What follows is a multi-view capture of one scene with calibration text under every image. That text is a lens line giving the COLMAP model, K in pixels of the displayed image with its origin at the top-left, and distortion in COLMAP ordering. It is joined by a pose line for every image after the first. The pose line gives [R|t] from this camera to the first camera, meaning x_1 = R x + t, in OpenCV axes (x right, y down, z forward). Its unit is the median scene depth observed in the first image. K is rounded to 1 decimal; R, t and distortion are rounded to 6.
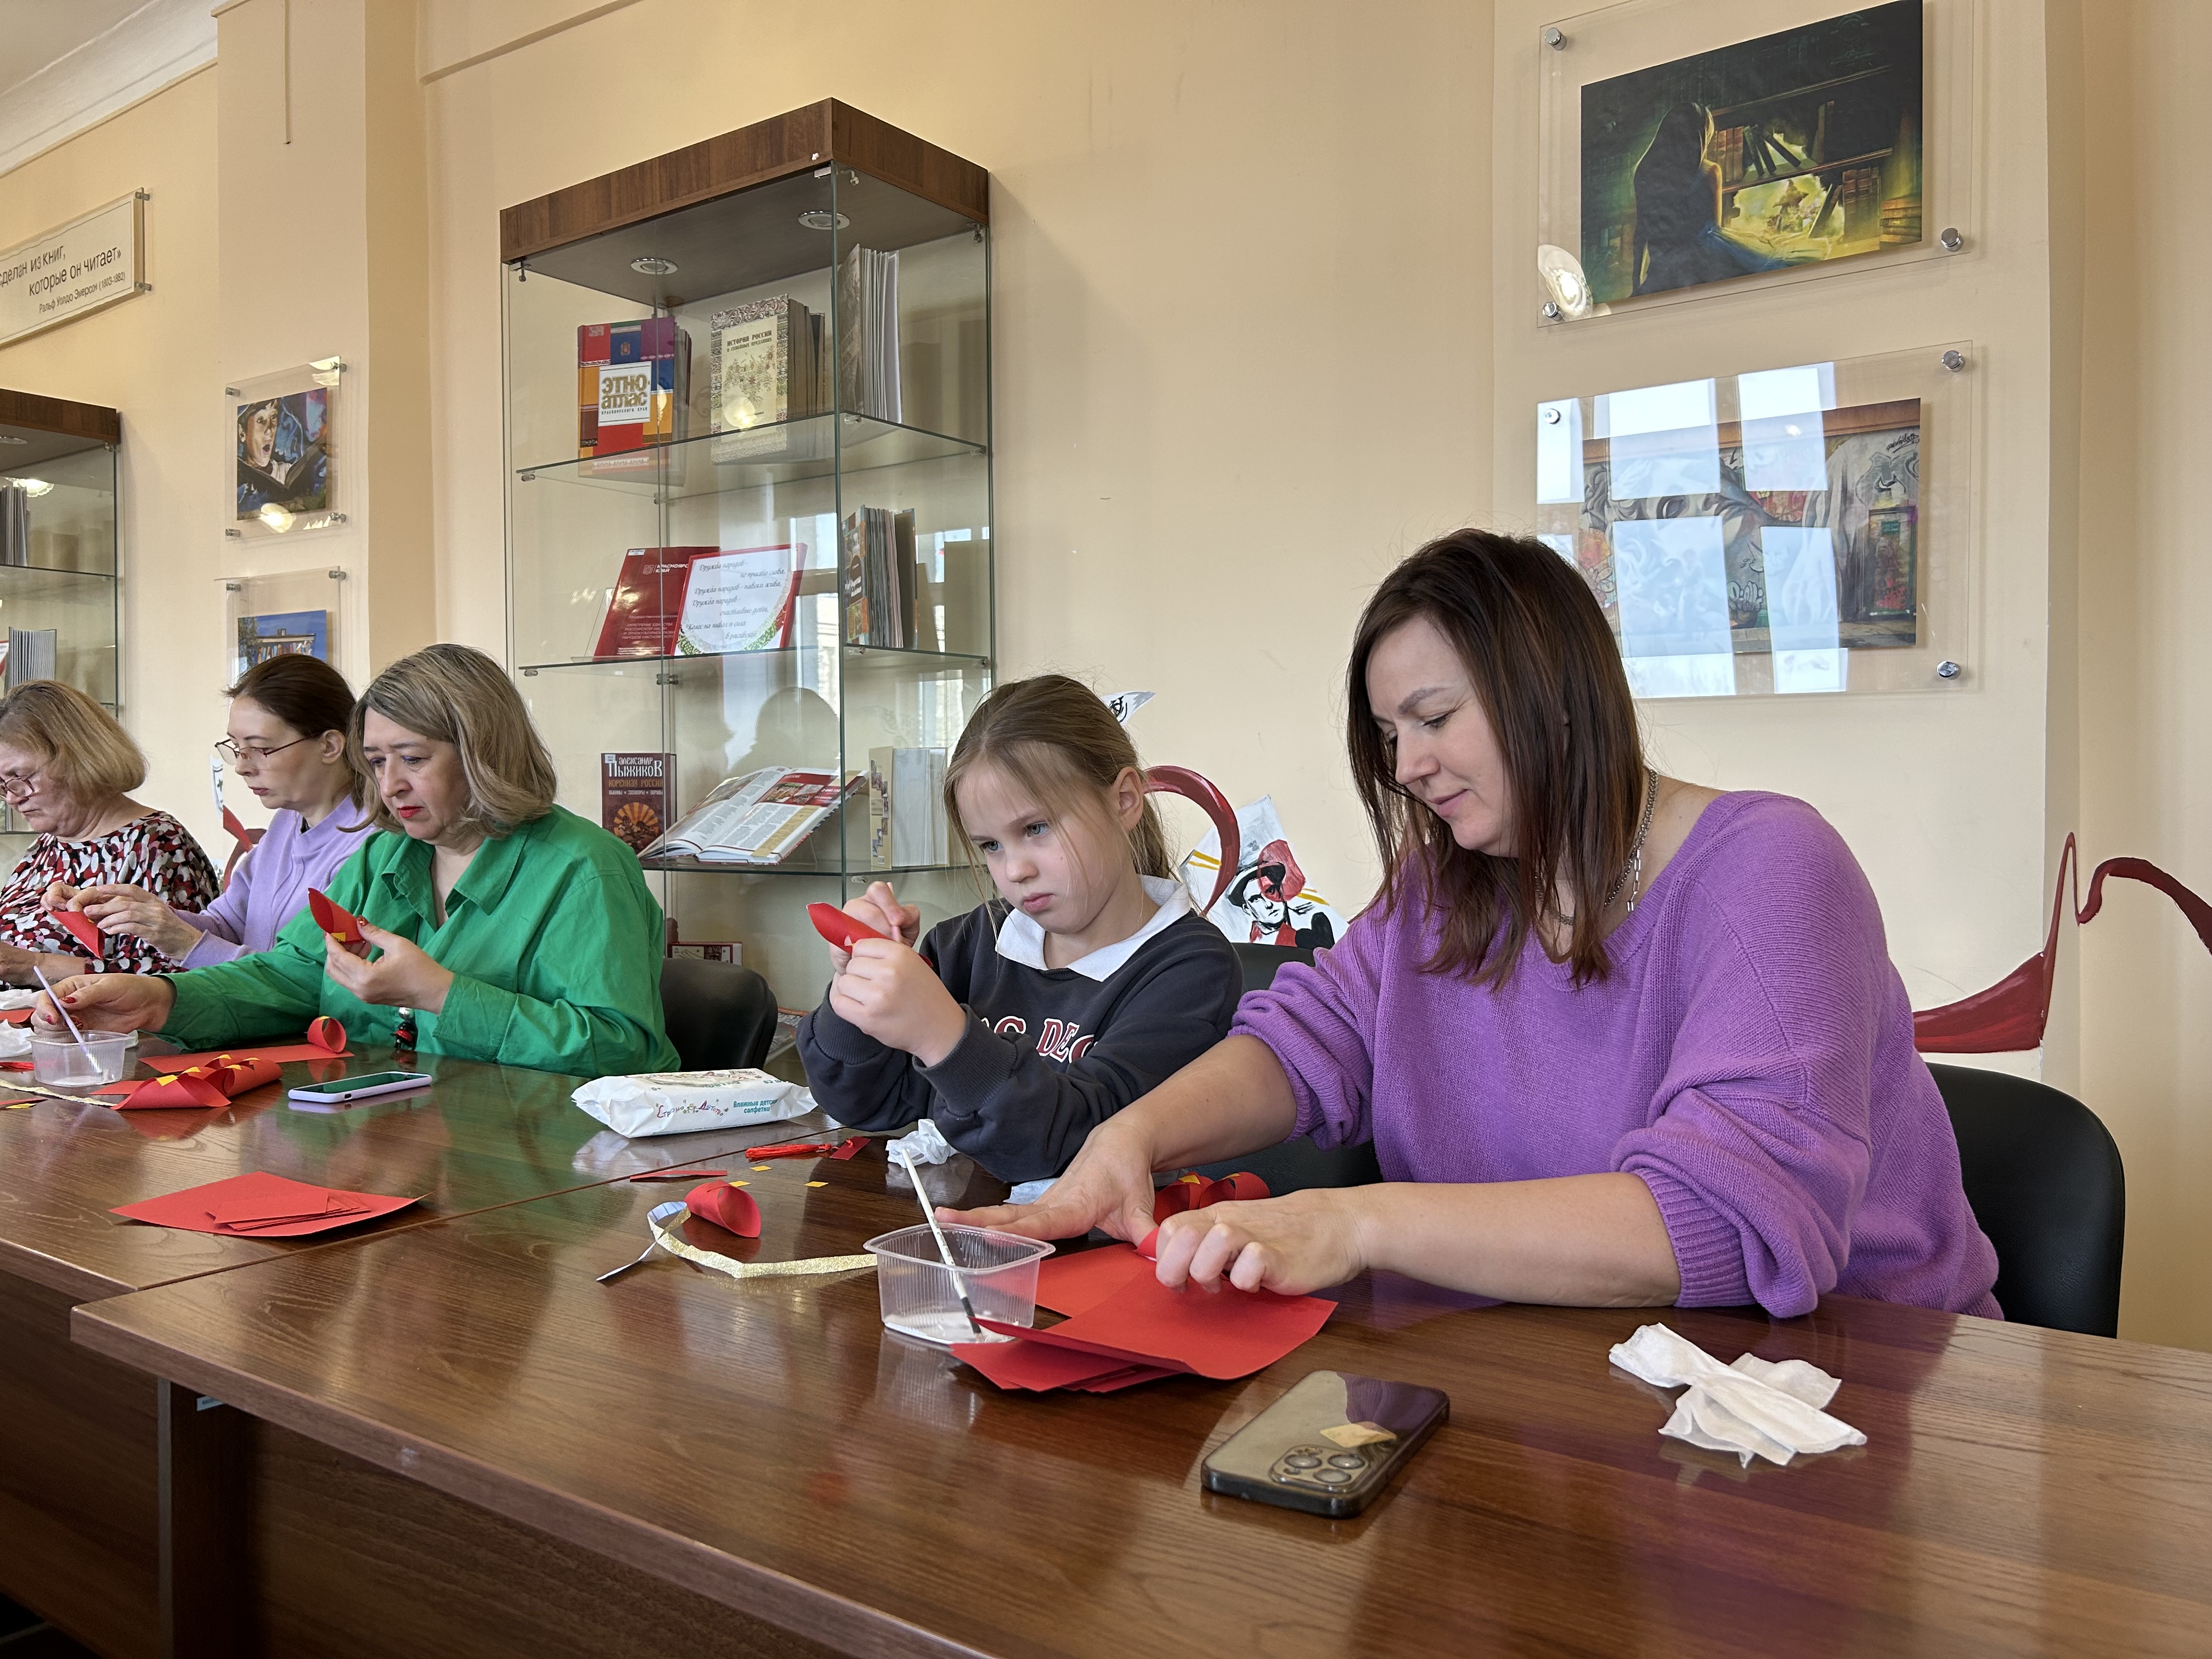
lens RADIAL K [[1676.5, 0, 1105.3], [0, 1676.5, 828.5], [0, 0, 1]] dist [0.035577, -0.000763]
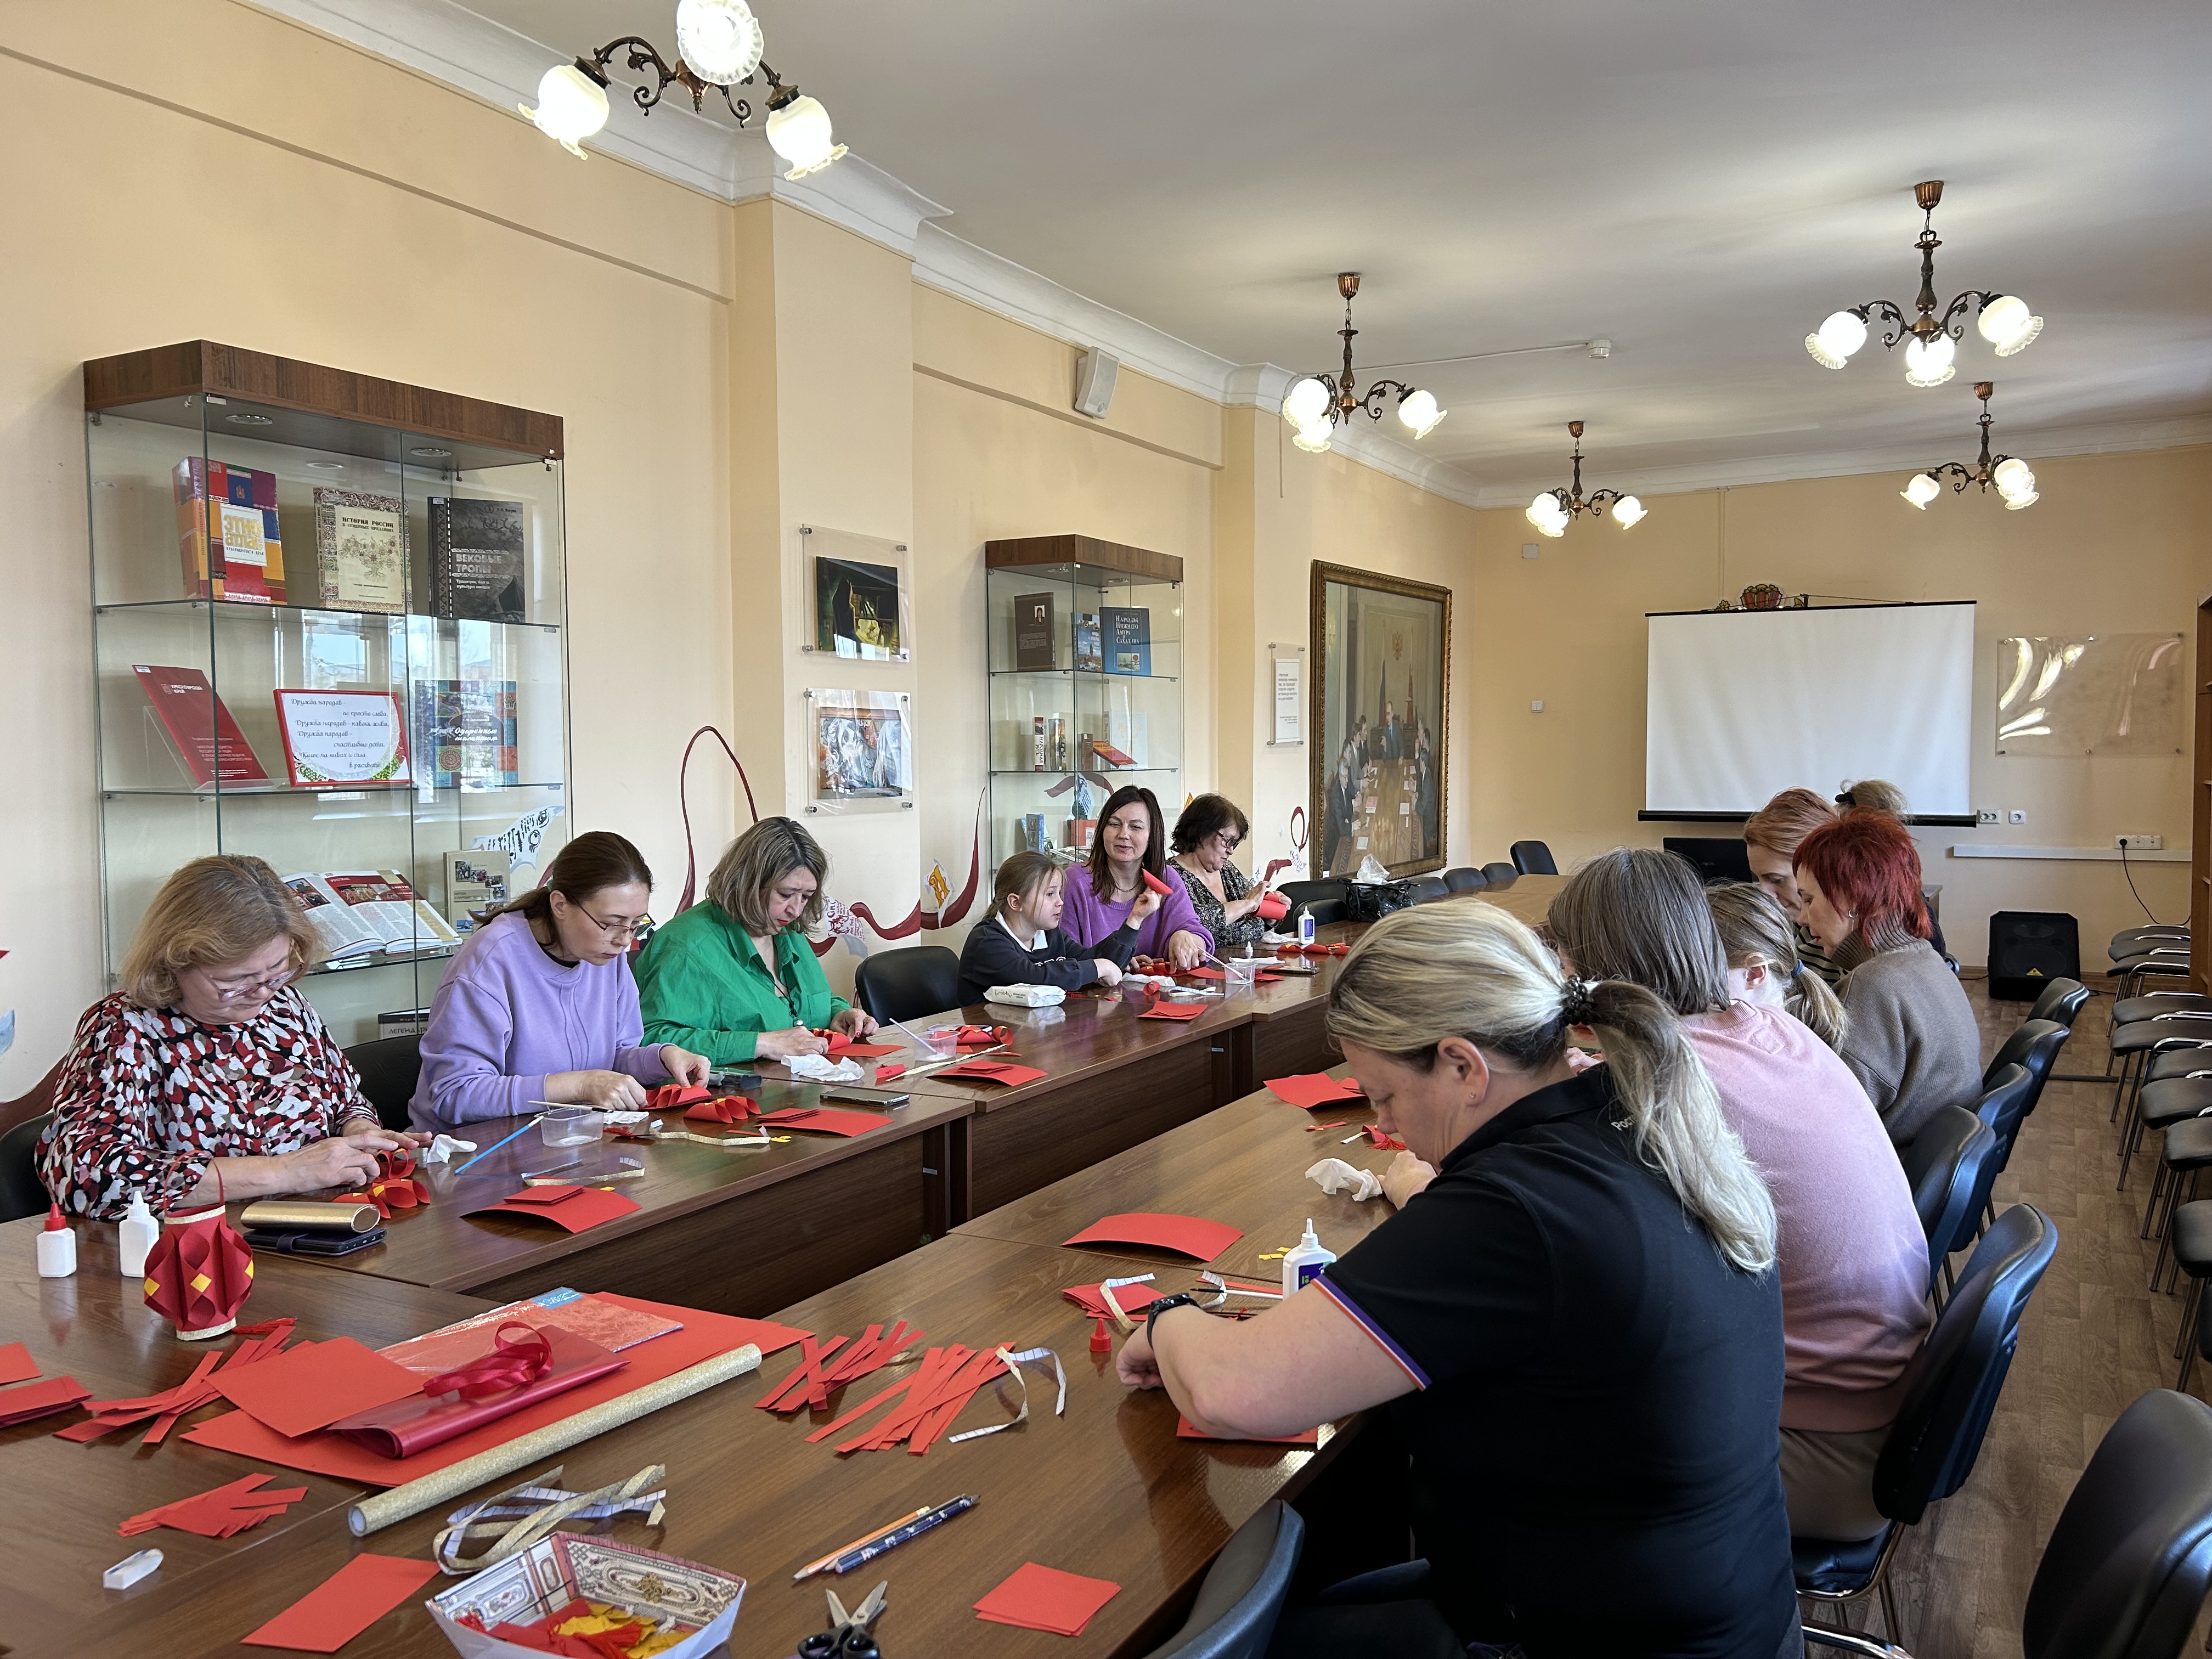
lens RADIAL K [[1676.5, 0, 1106.1], [0, 1676.5, 828.0], [0, 0, 1]] dist [0.035577, -0.000763]
pose [[-0.111599, -0.060002, 0.991940, -1.495858], [0.007502, 0.998096, 0.061218, -0.141091], [-0.993725, 0.014274, -0.110936, 0.608130]]
